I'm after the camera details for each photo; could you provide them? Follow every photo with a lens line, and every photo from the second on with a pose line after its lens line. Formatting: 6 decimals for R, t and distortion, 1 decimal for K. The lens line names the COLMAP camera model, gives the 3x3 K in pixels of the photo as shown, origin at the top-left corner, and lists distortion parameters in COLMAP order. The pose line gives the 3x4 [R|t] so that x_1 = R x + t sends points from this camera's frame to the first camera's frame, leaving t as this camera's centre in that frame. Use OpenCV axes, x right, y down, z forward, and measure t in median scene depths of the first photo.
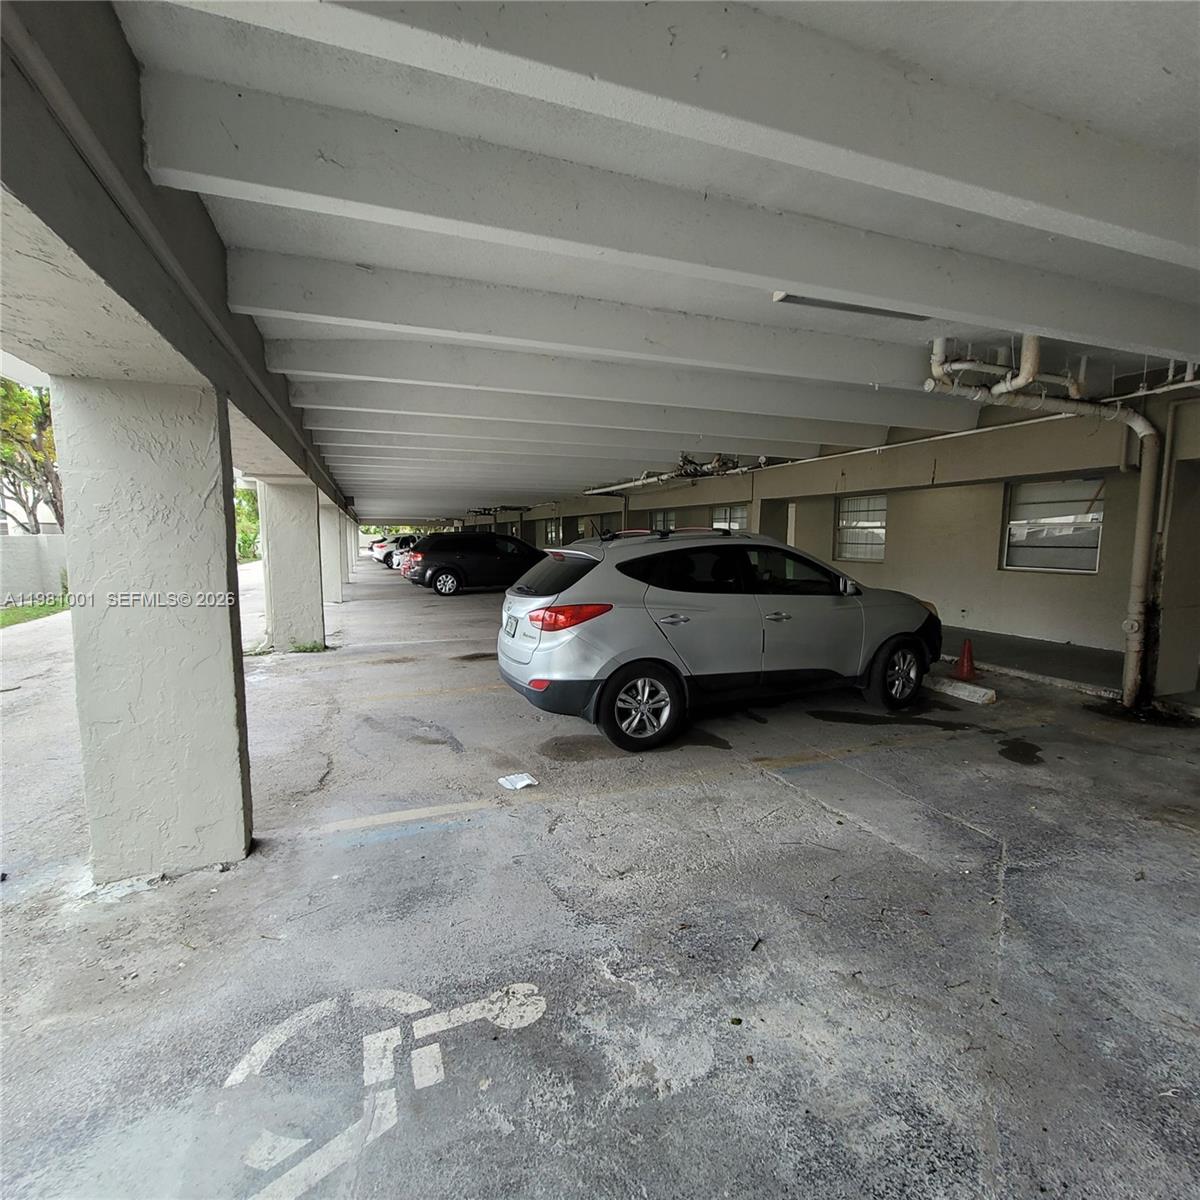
lens RADIAL K [[620.7, 0, 613.8], [0, 620.7, 603.8], [0, 0, 1]] dist [0.010363, -0.005122]
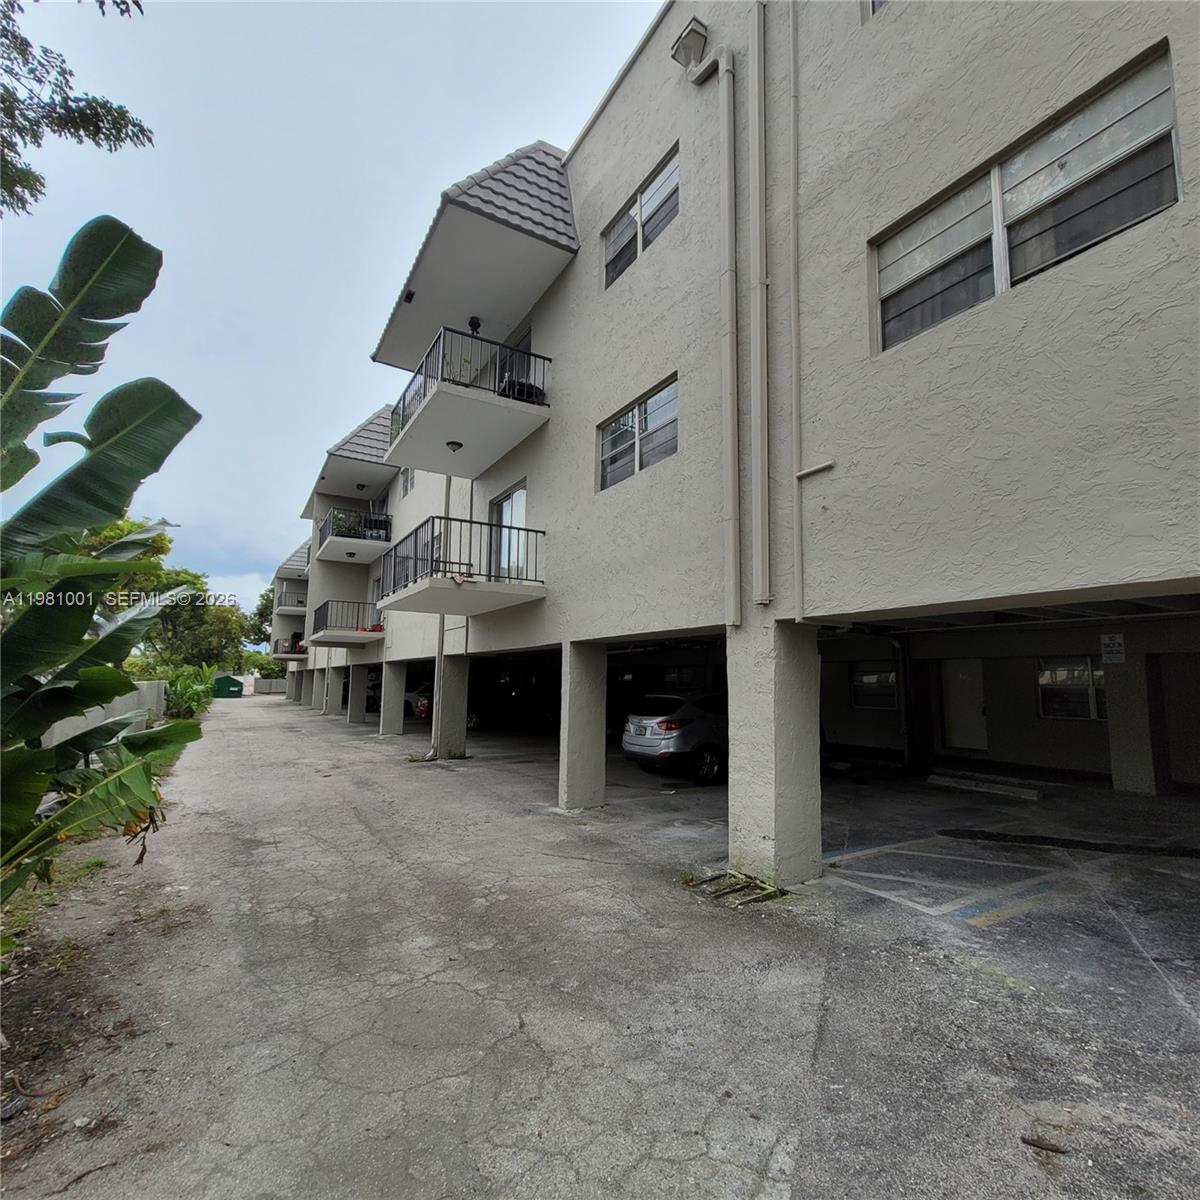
lens RADIAL K [[620.7, 0, 613.8], [0, 620.7, 603.8], [0, 0, 1]] dist [0.010363, -0.005122]
pose [[0.985751, 0.029355, 0.165628, -0.611139], [0.009852, 0.972888, -0.231068, 0.101123], [-0.167921, 0.229407, 0.958736, -1.132999]]
